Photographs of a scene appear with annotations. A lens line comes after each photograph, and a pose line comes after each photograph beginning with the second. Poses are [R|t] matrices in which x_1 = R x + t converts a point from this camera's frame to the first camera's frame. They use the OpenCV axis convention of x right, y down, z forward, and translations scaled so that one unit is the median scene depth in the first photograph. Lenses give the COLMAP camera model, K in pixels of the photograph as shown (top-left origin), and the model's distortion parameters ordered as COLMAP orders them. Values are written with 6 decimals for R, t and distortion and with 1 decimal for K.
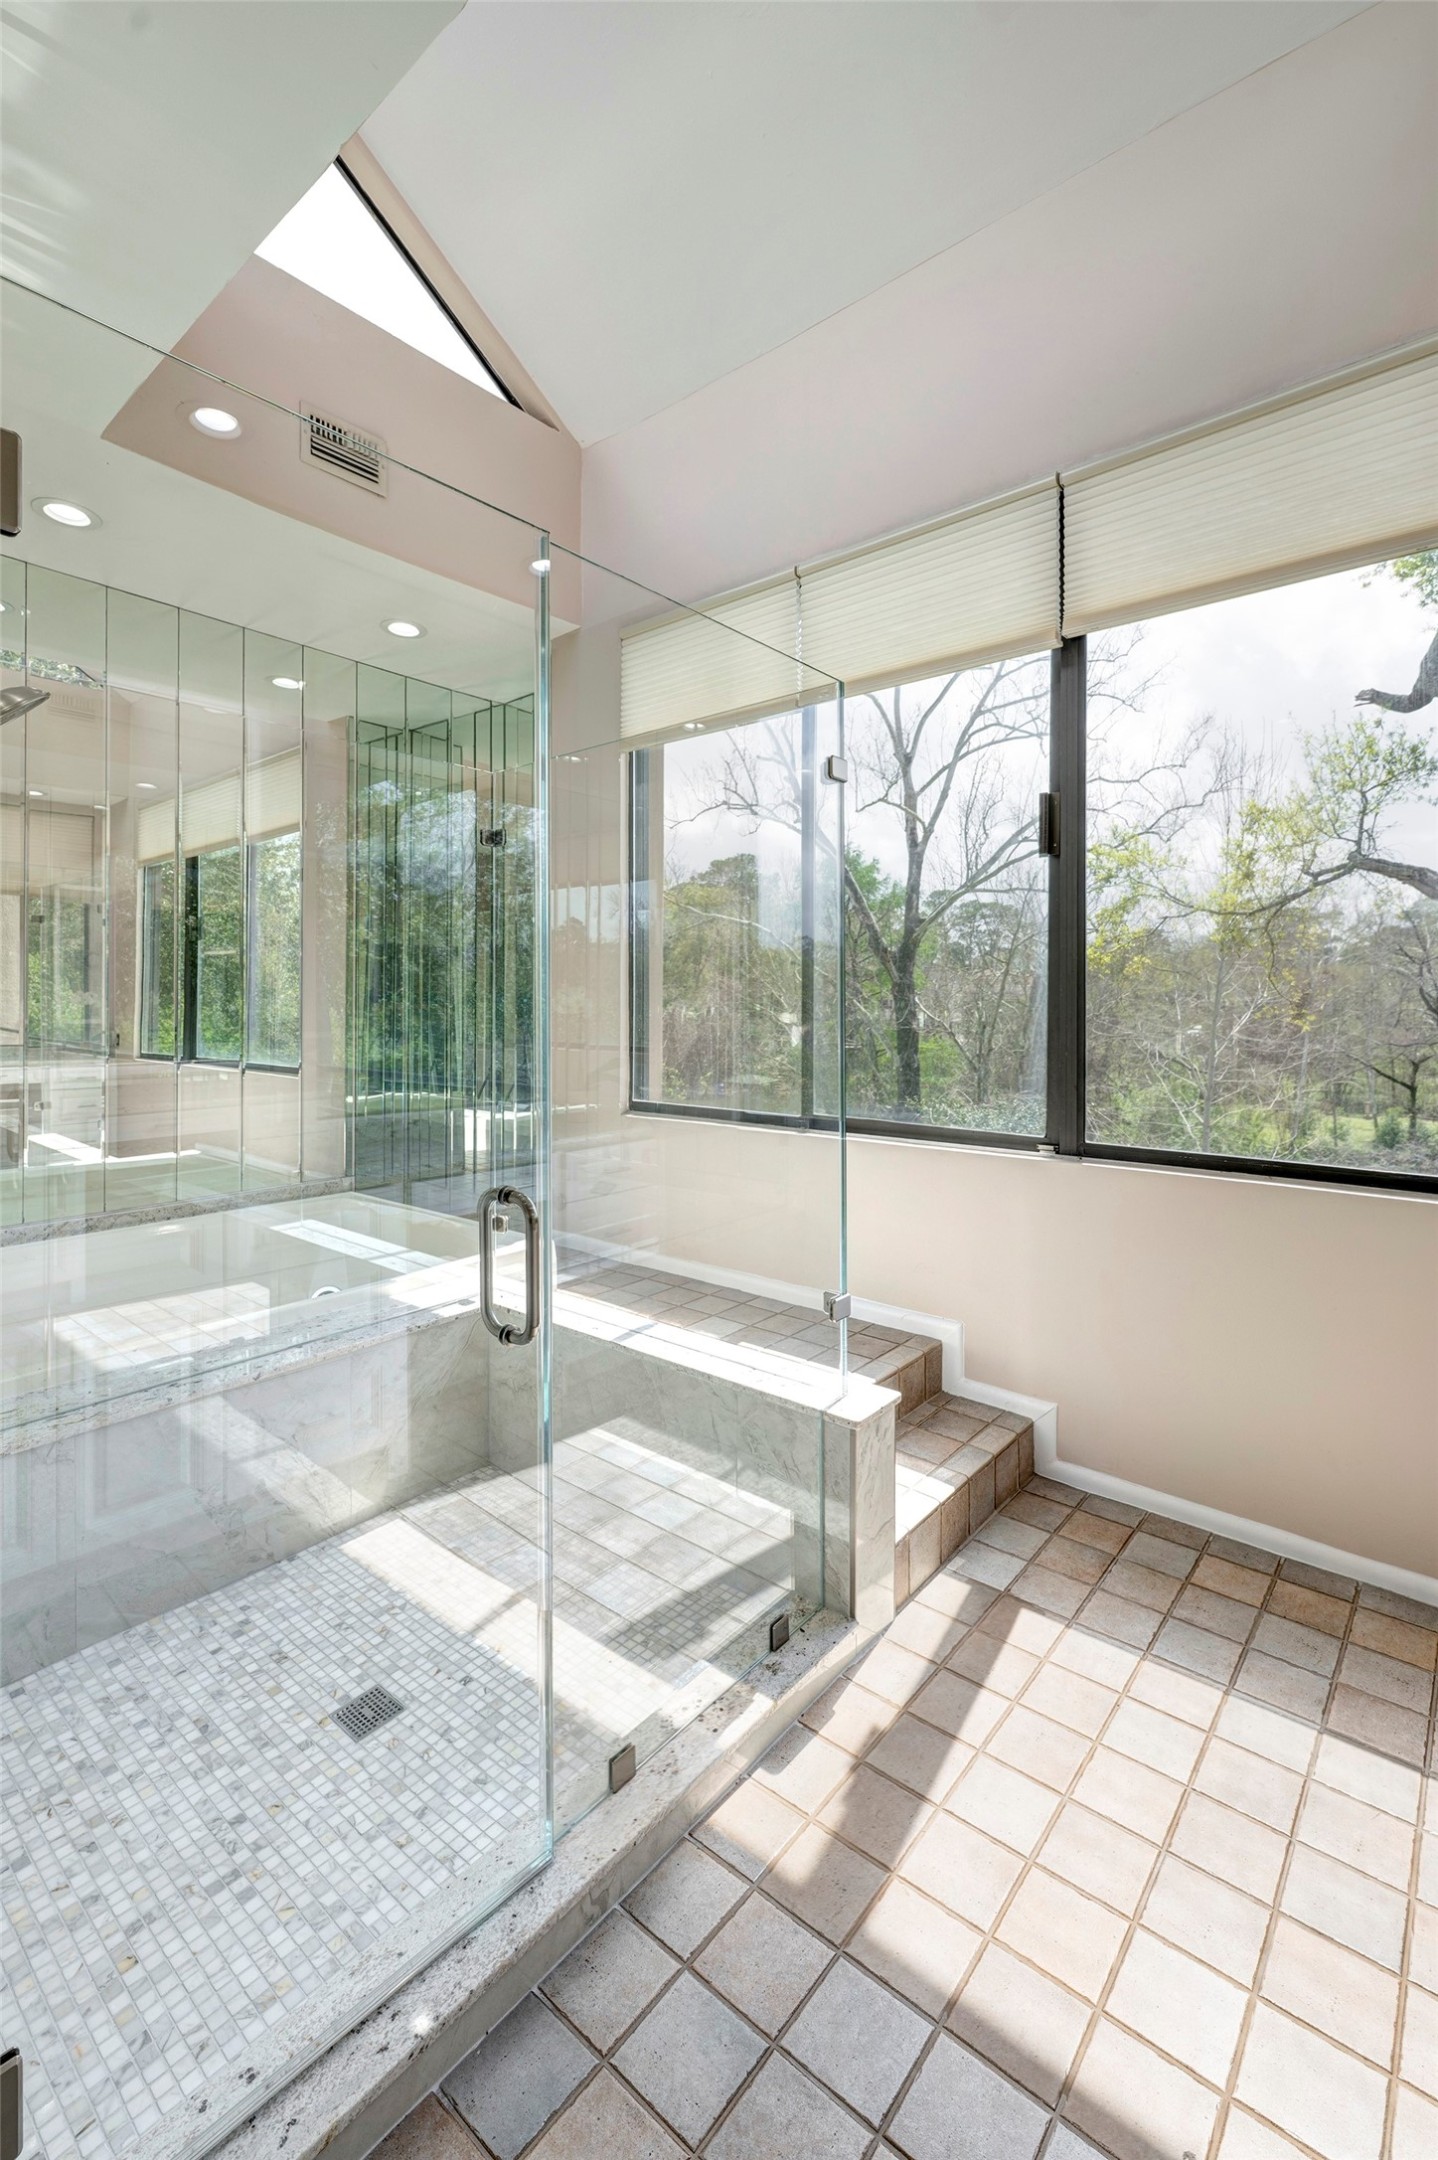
lens RADIAL K [[950.8, 0, 667.4], [0, 950.8, 1003.2], [0, 0, 1]] dist [0.000650, 0.000364]
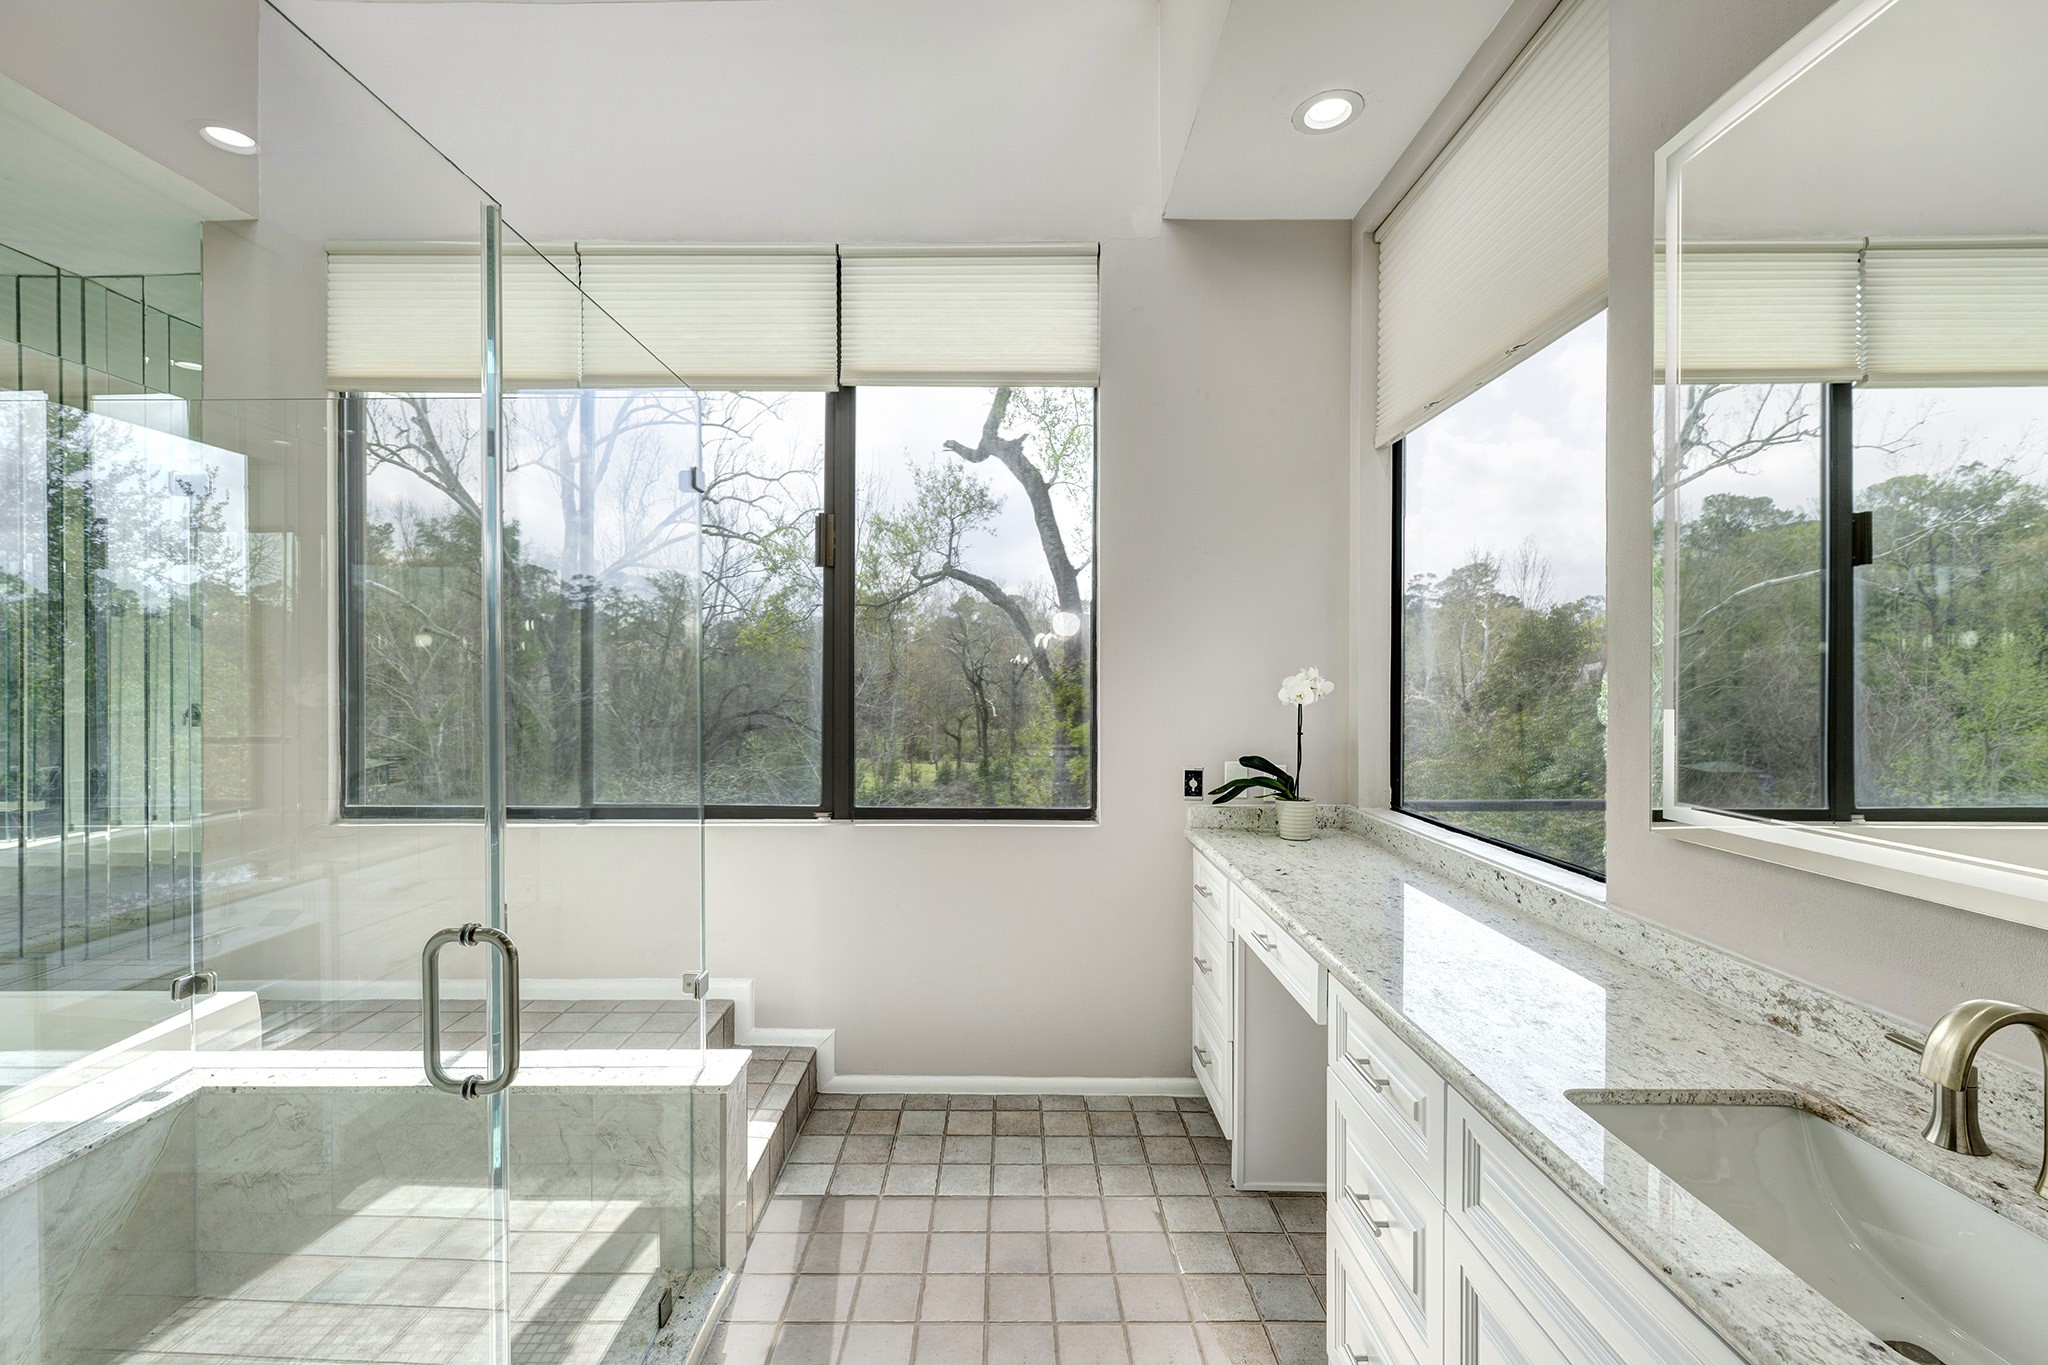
lens RADIAL K [[901.5, 0, 1024.0], [0, 901.5, 682.5], [0, 0, 1]] dist [0.000650, 0.000364]
pose [[0.742616, -0.001125, 0.669717, -0.179253], [-0.005337, 0.999957, 0.007598, -0.023902], [-0.669696, -0.009217, 0.742578, 0.006003]]
